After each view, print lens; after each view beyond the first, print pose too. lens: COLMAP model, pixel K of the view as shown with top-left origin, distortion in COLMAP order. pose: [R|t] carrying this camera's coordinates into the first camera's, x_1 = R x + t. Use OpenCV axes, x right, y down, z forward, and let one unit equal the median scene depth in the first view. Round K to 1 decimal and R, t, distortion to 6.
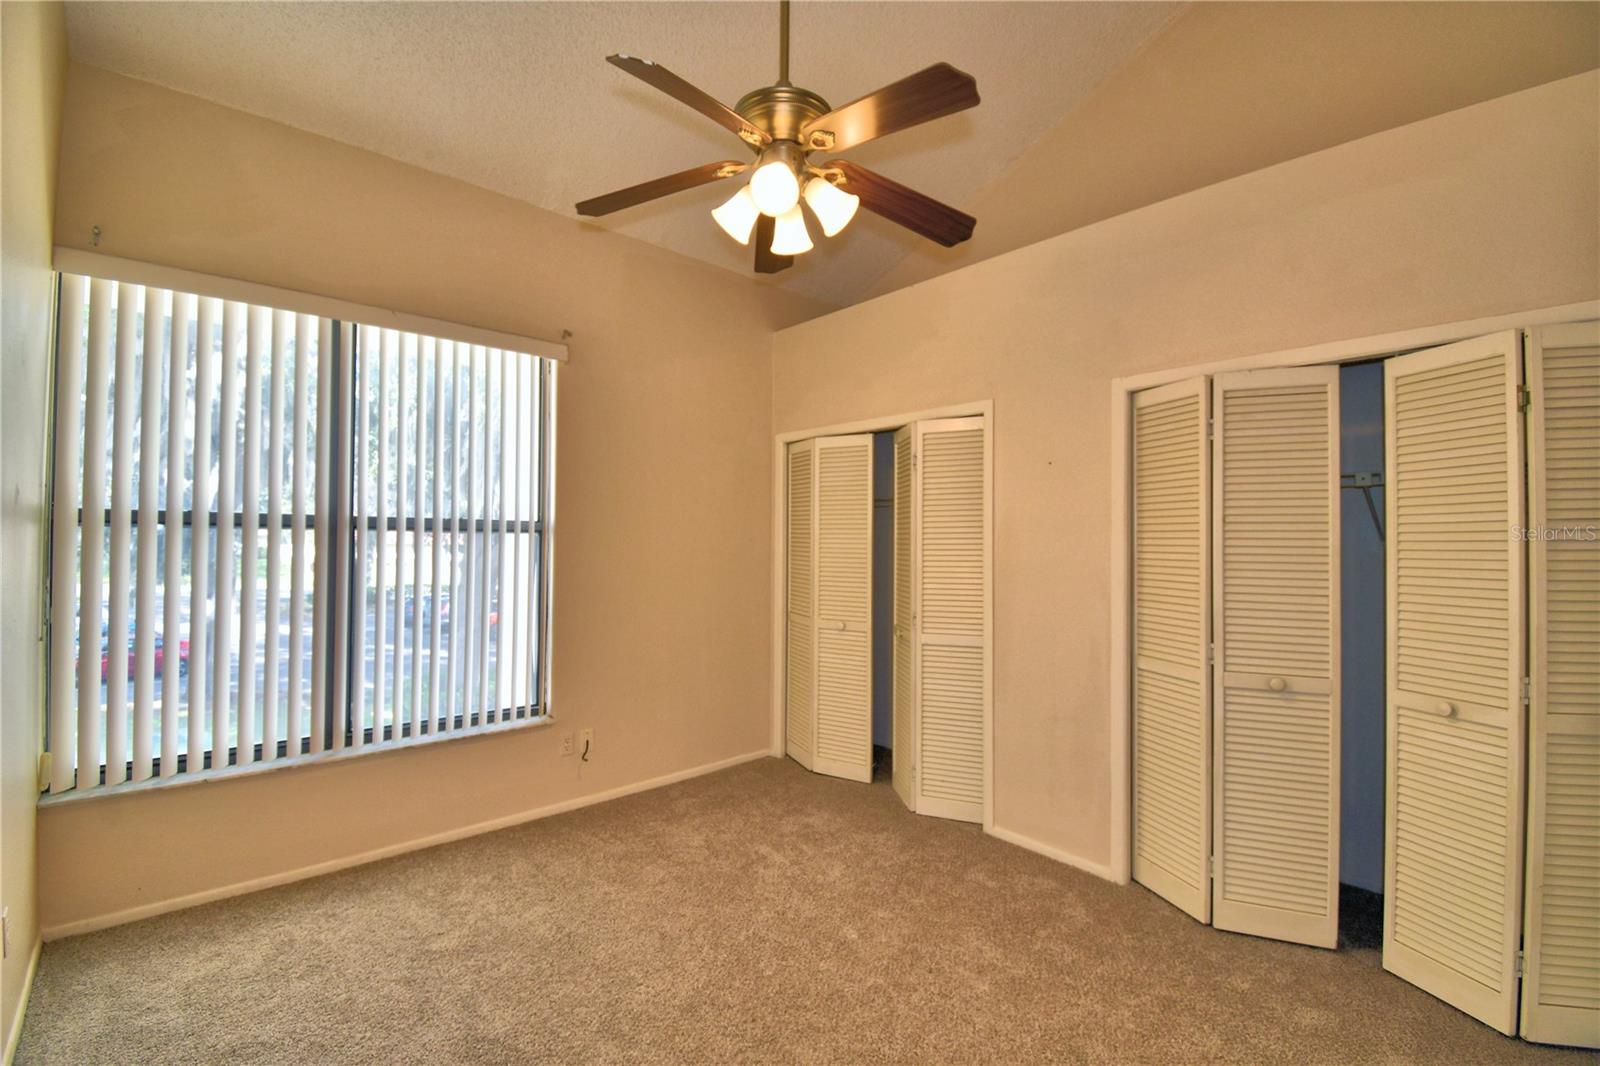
lens RADIAL K [[701.7, 0, 801.5], [0, 701.7, 526.1], [0, 0, 1]] dist [0.013956, -0.020154]
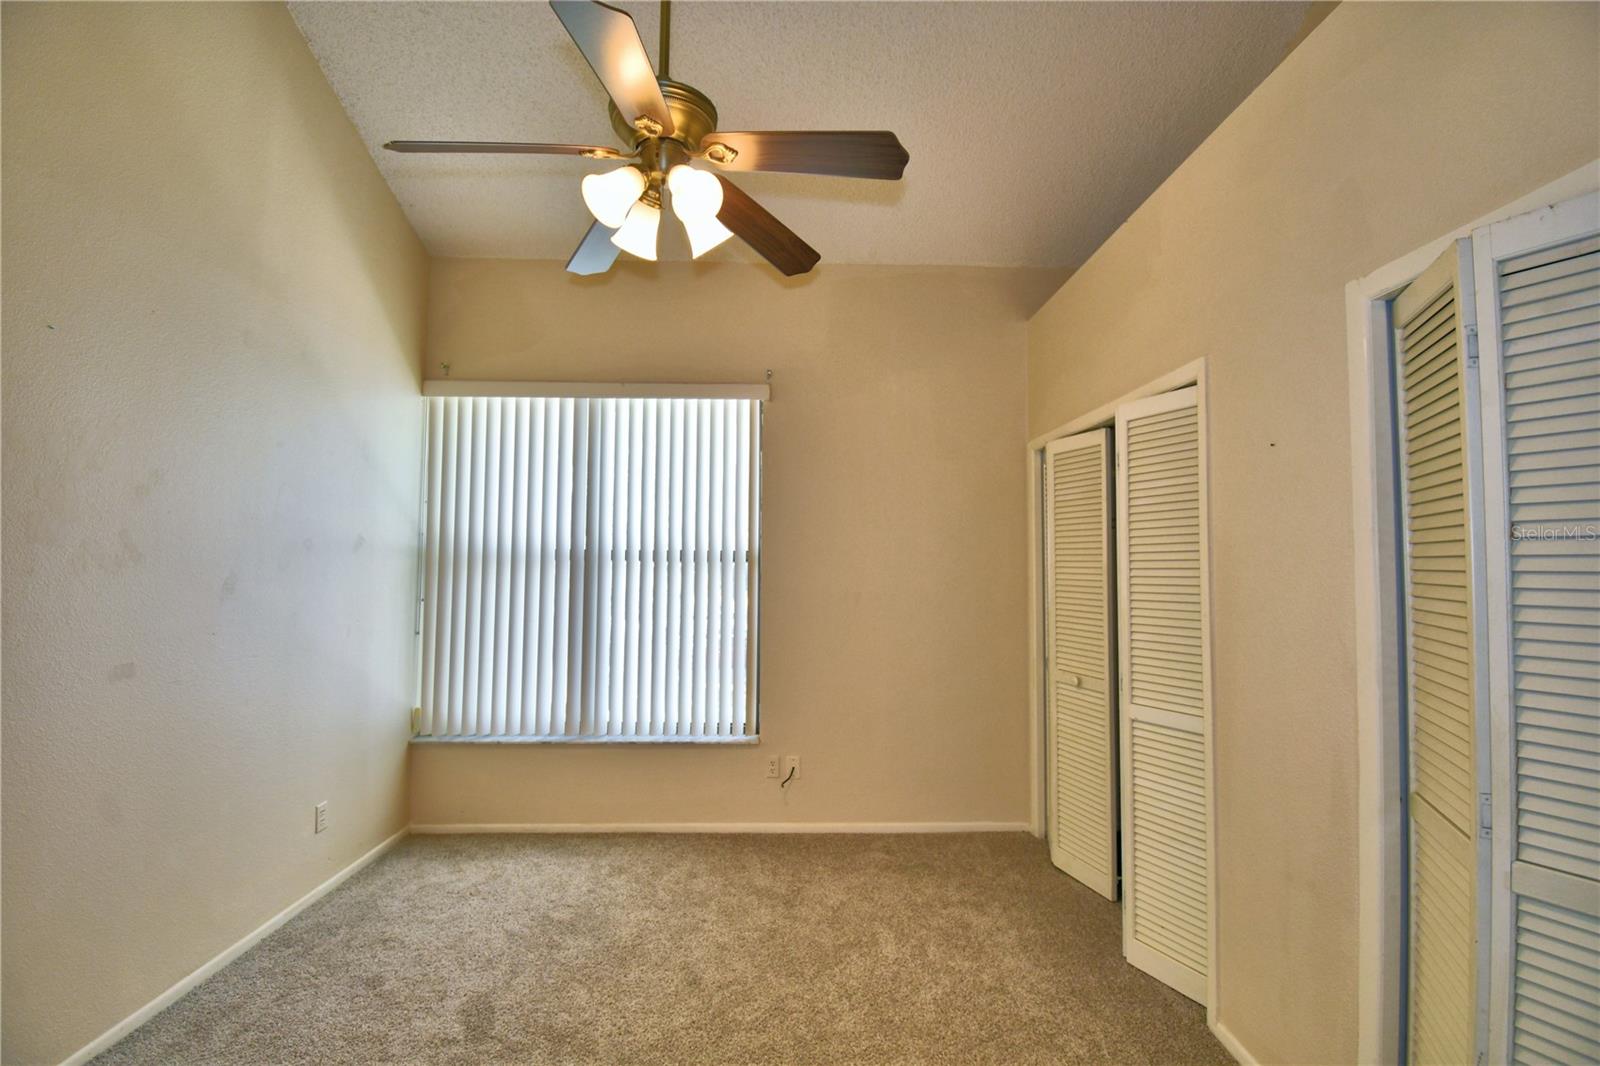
lens RADIAL K [[701.7, 0, 795.8], [0, 701.7, 528.3], [0, 0, 1]] dist [0.013956, -0.020154]
pose [[0.751168, -0.035231, -0.659171, 0.423585], [0.013626, 0.999190, -0.037876, -0.000983], [0.659971, 0.019470, 0.751039, 0.264506]]
